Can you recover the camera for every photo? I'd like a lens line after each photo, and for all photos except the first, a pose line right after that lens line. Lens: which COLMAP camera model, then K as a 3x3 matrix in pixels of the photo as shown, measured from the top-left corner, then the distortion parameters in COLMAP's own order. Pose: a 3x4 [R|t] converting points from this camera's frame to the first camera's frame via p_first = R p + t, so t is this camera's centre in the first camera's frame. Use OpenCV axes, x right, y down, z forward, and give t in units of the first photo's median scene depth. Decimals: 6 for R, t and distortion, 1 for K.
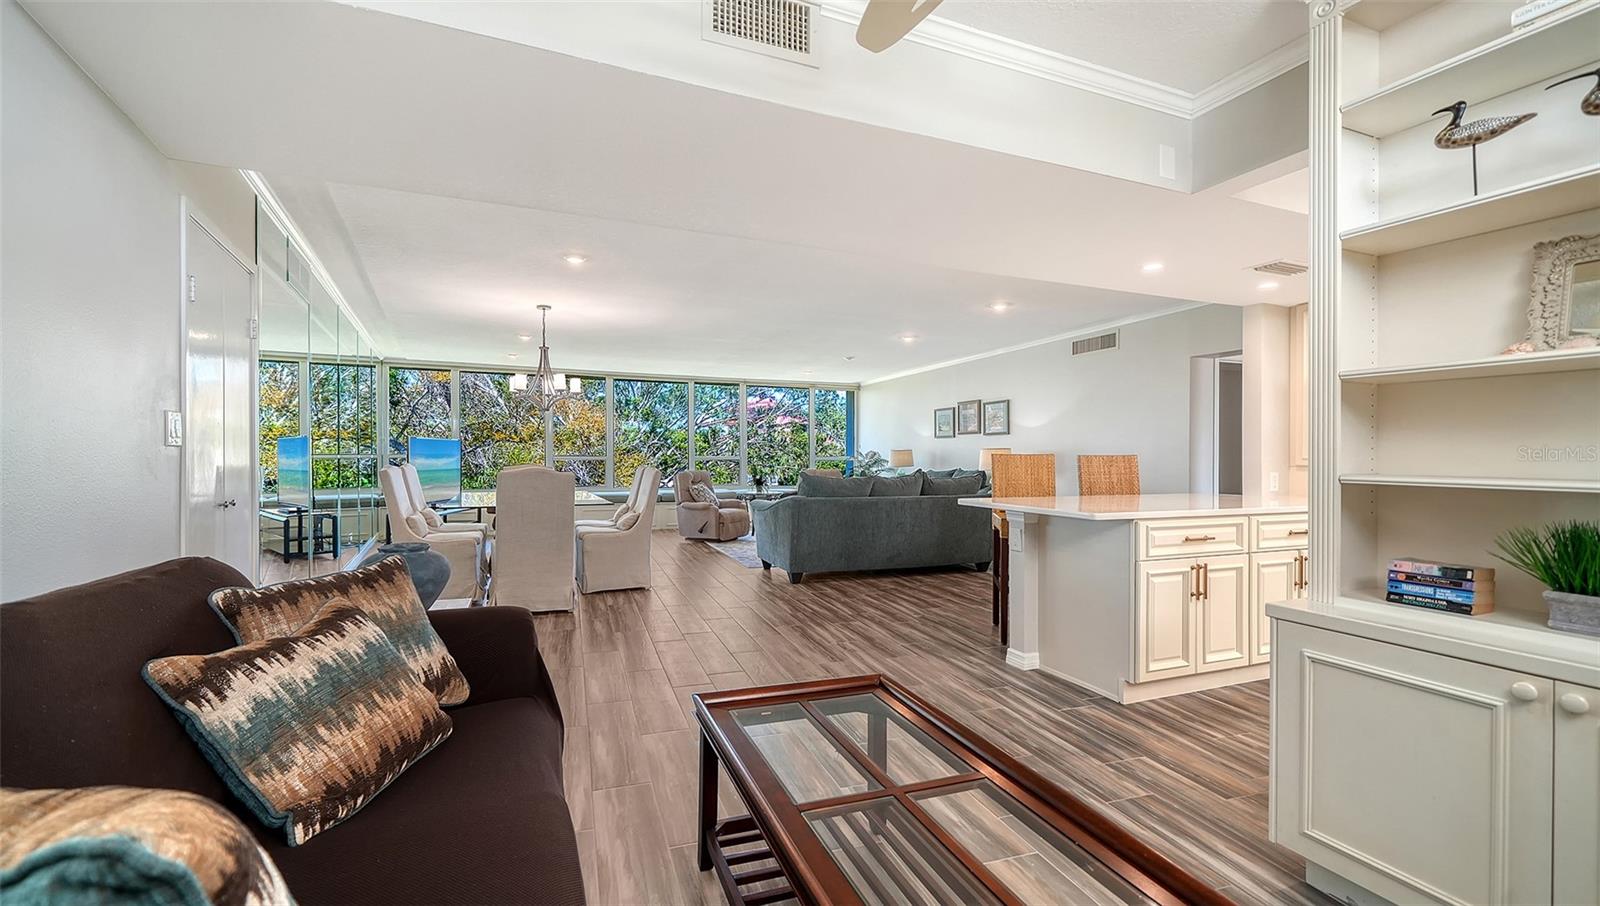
lens RADIAL K [[652.0, 0, 781.5], [0, 652.0, 452.3], [0, 0, 1]] dist [0.000642, -0.000236]
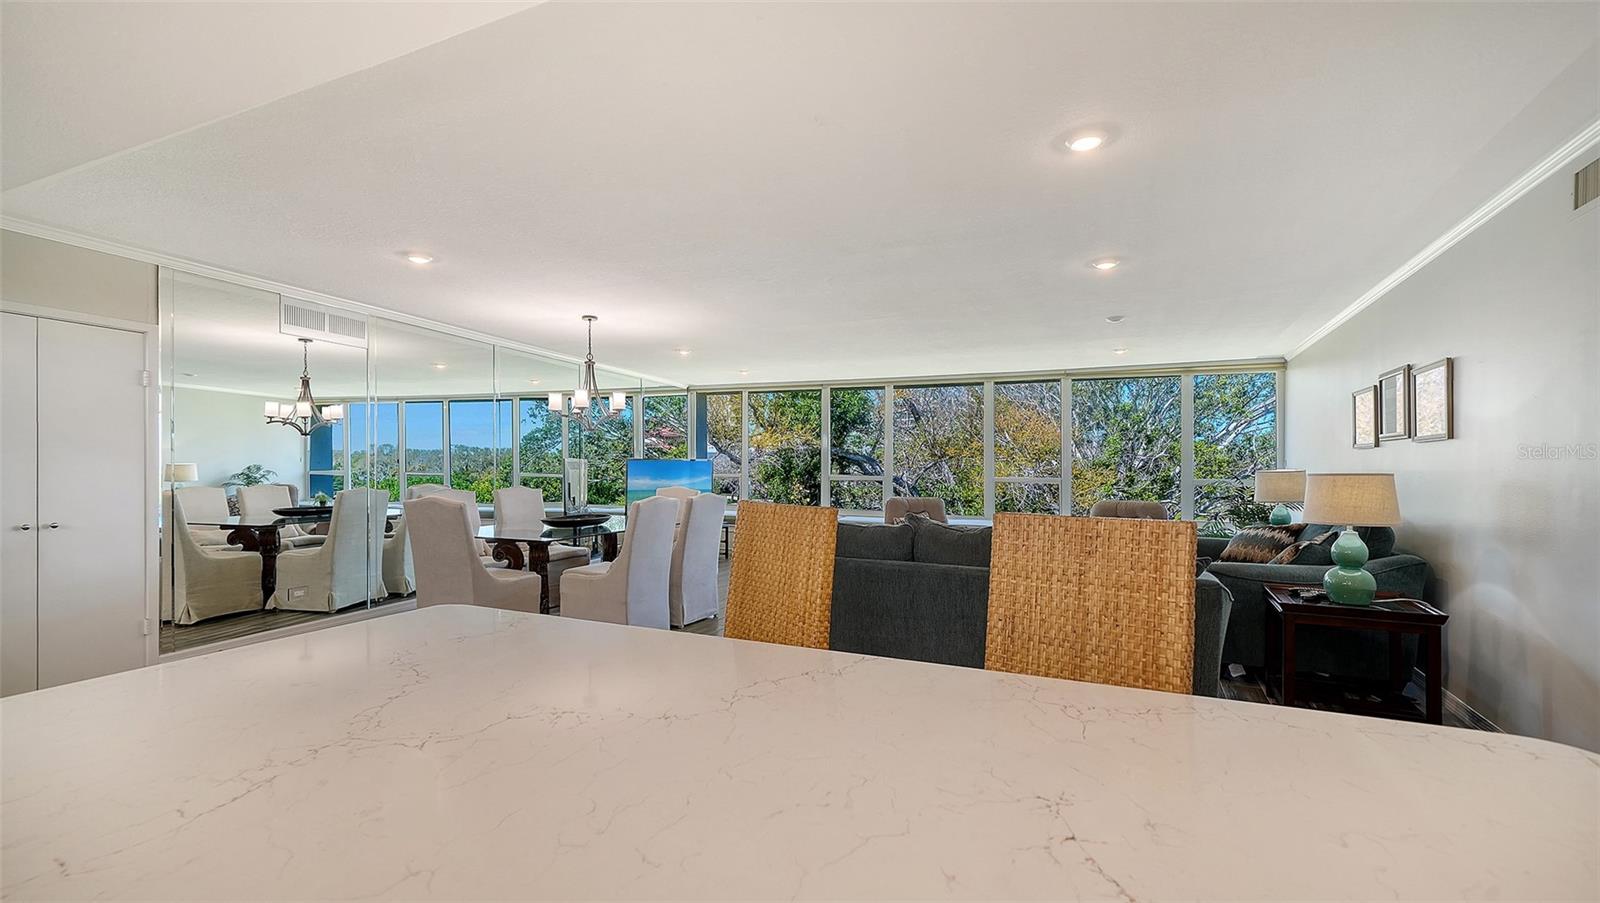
lens RADIAL K [[614.6, 0, 798.8], [0, 614.6, 458.9], [0, 0, 1]] dist [0.000100, -0.000004]
pose [[0.712172, -0.000486, -0.702004, 0.324165], [0.001663, 0.999998, 0.000995, -0.015273], [0.702003, -0.001876, 0.712172, 0.406257]]
